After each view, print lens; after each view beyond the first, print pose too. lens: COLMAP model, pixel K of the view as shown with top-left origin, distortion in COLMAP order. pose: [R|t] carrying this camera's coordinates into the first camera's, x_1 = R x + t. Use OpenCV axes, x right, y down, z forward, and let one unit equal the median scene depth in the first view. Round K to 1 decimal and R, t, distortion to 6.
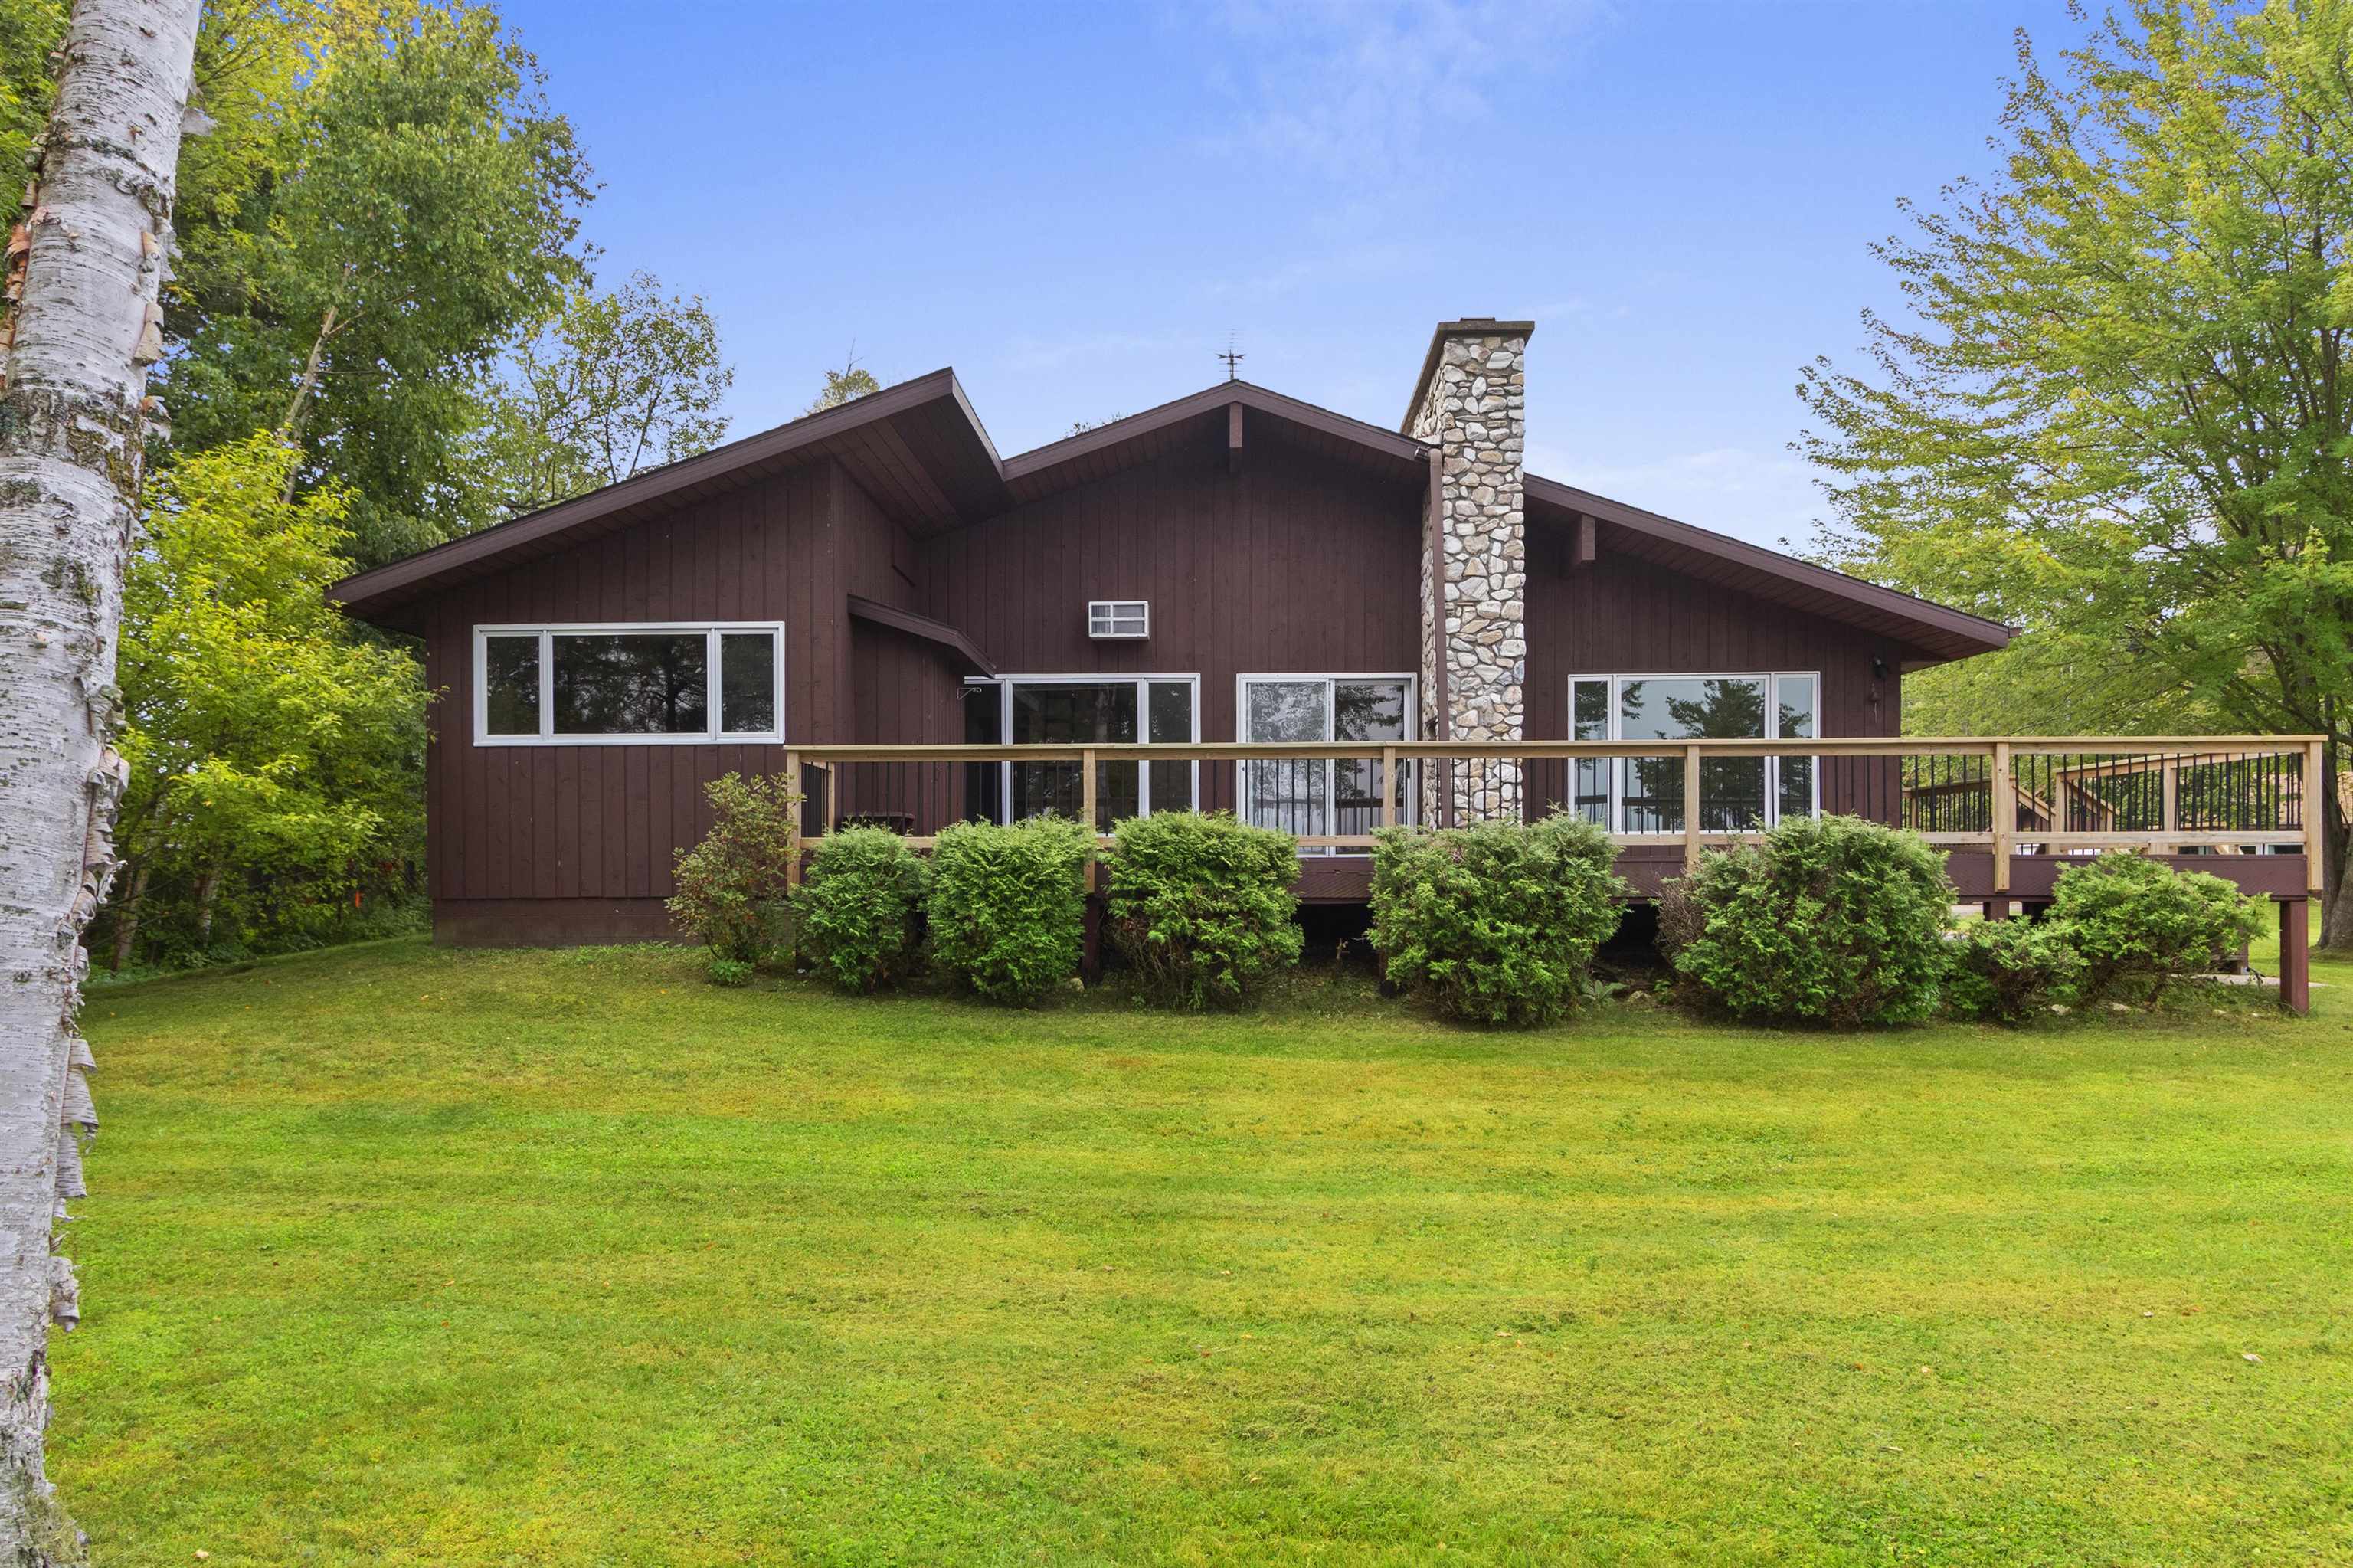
lens RADIAL K [[1631.6, 0, 1176.6], [0, 1631.6, 892.9], [0, 0, 1]] dist [-0.001252, -0.000220]
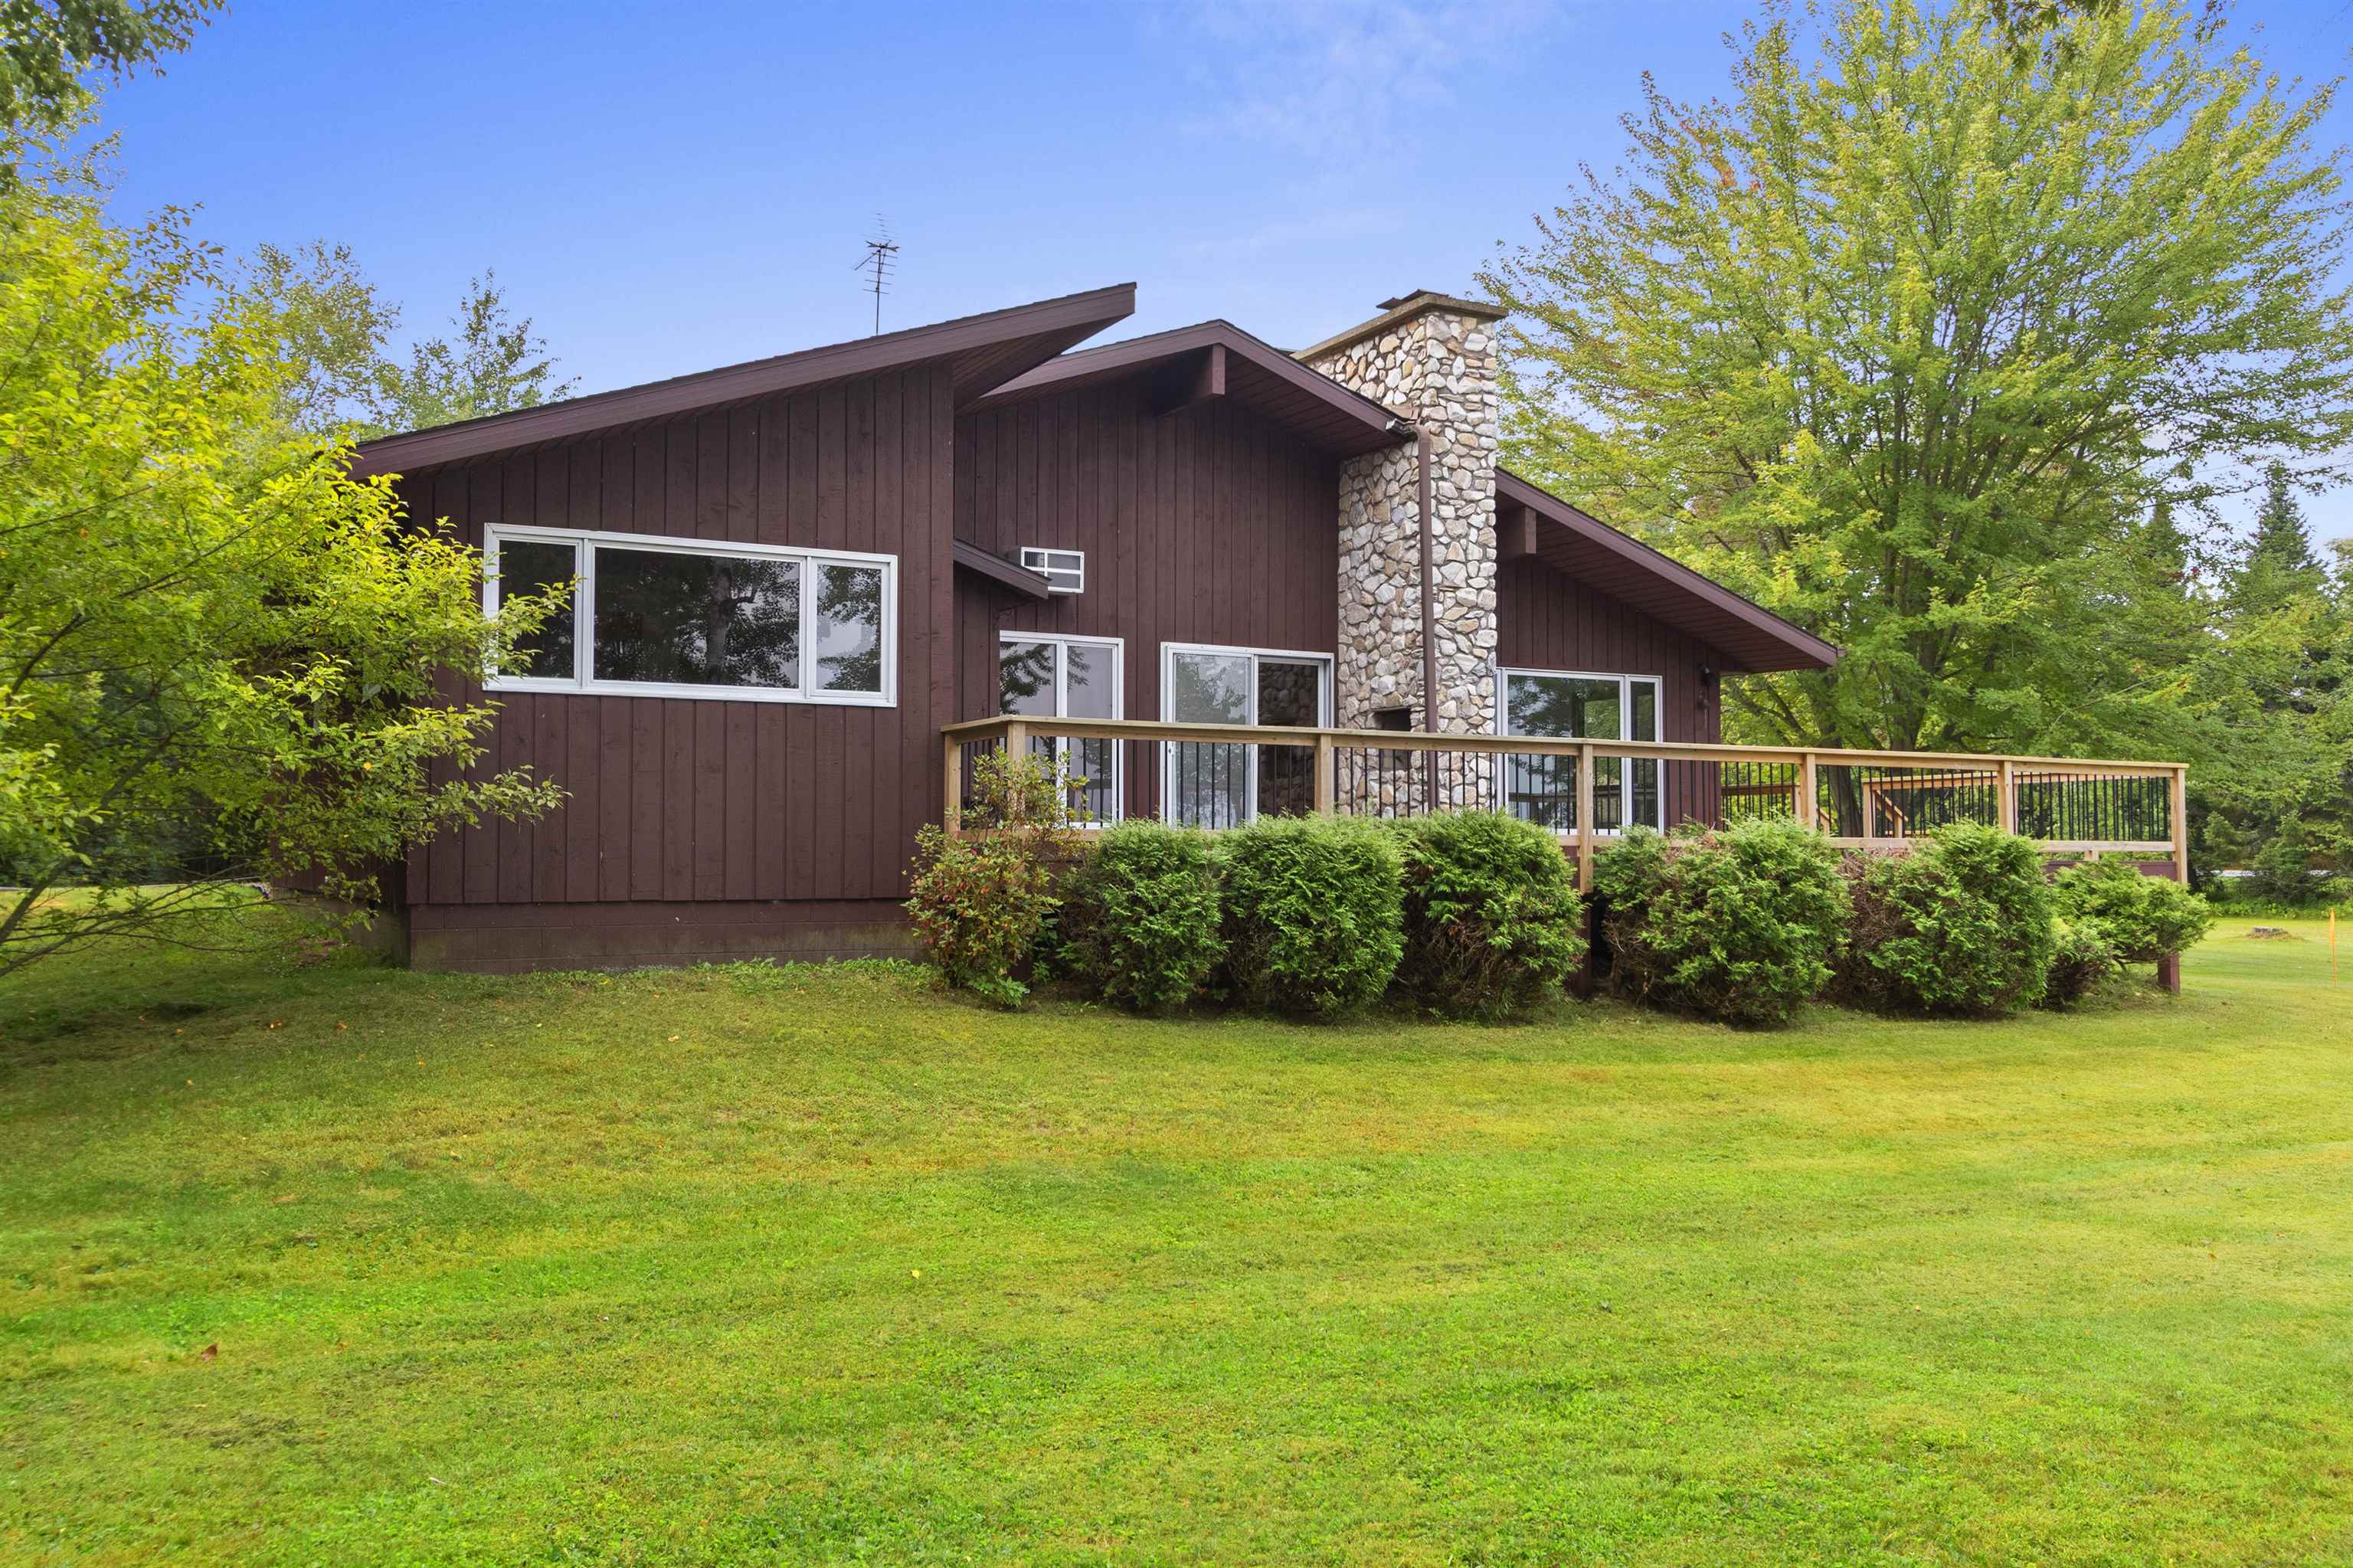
lens RADIAL K [[2011.3, 0, 1176.5], [0, 2011.3, 784.0], [0, 0, 1]] dist [0.006416, 0.000564]
pose [[0.858717, 0.026693, 0.511755, -0.558394], [-0.000820, 0.998713, -0.050716, -0.003665], [-0.512450, 0.043131, 0.857633, 0.077366]]
